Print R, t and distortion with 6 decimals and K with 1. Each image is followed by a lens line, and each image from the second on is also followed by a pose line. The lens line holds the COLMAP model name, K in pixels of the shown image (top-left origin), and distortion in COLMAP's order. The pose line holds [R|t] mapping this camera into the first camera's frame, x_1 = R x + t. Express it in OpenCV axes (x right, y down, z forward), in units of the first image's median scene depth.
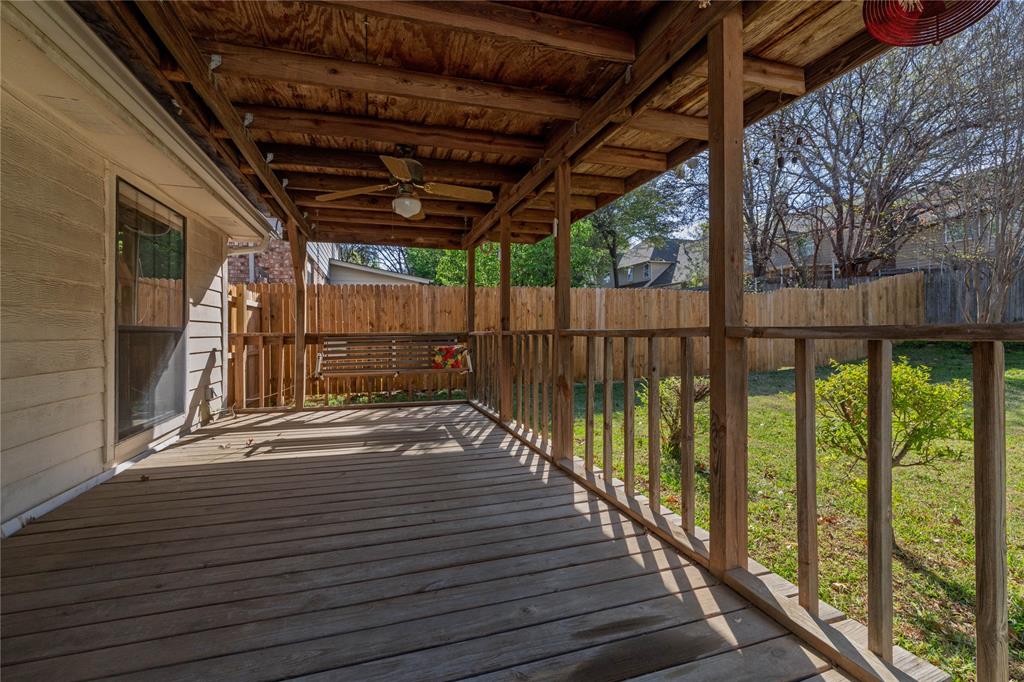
lens RADIAL K [[454.7, 0, 497.9], [0, 454.7, 336.6], [0, 0, 1]] dist [-0.001456, -0.000240]
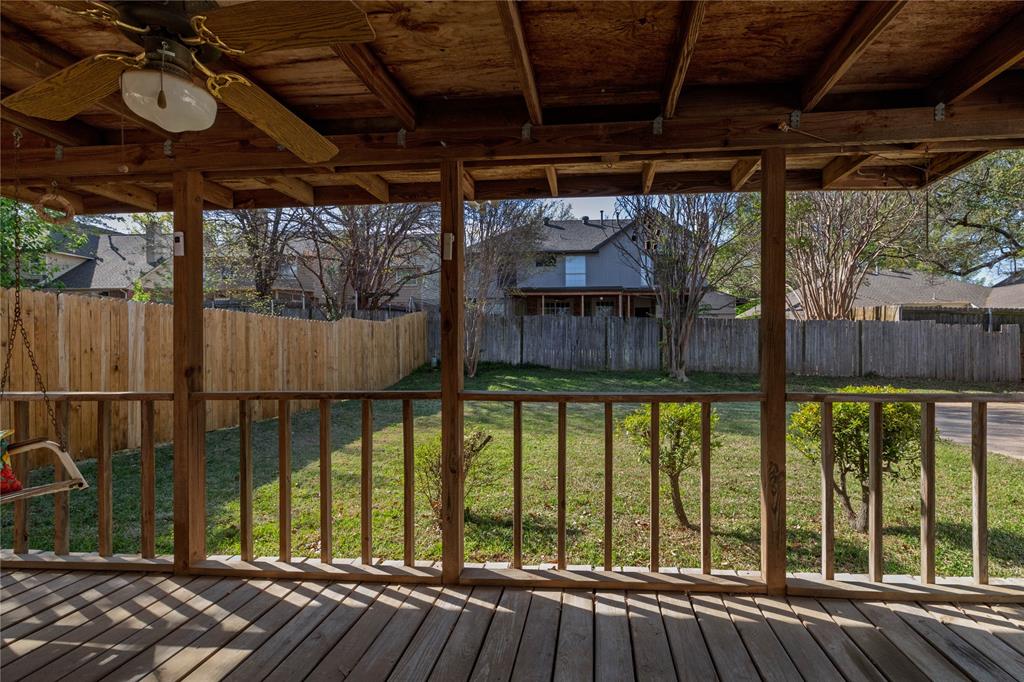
lens RADIAL K [[465.1, 0, 572.3], [0, 465.1, 351.0], [0, 0, 1]] dist [-0.002804, -0.000330]
pose [[0.348829, -0.001111, 0.937186, -0.304511], [0.012891, 0.999910, -0.003613, -0.048092], [-0.937098, 0.013342, 0.348812, 0.358851]]
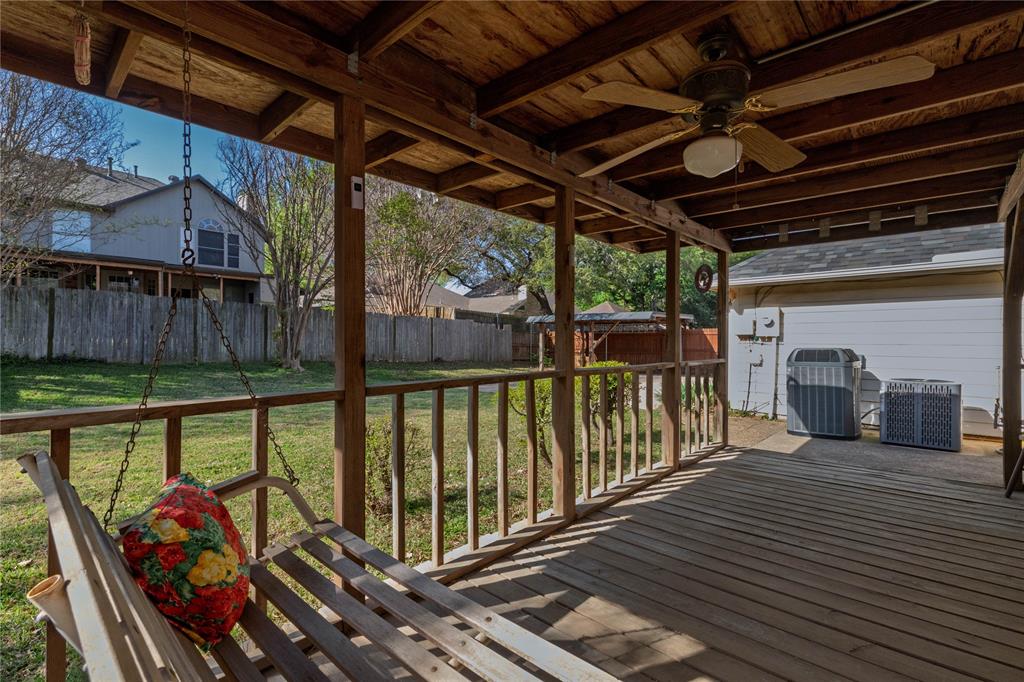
lens RADIAL K [[454.7, 0, 497.9], [0, 454.7, 336.6], [0, 0, 1]] dist [-0.001456, -0.000240]
pose [[-0.500909, 0.007930, 0.865464, -0.363169], [0.005447, 0.999967, -0.006010, -0.049388], [-0.865483, 0.001703, -0.500936, 0.993965]]
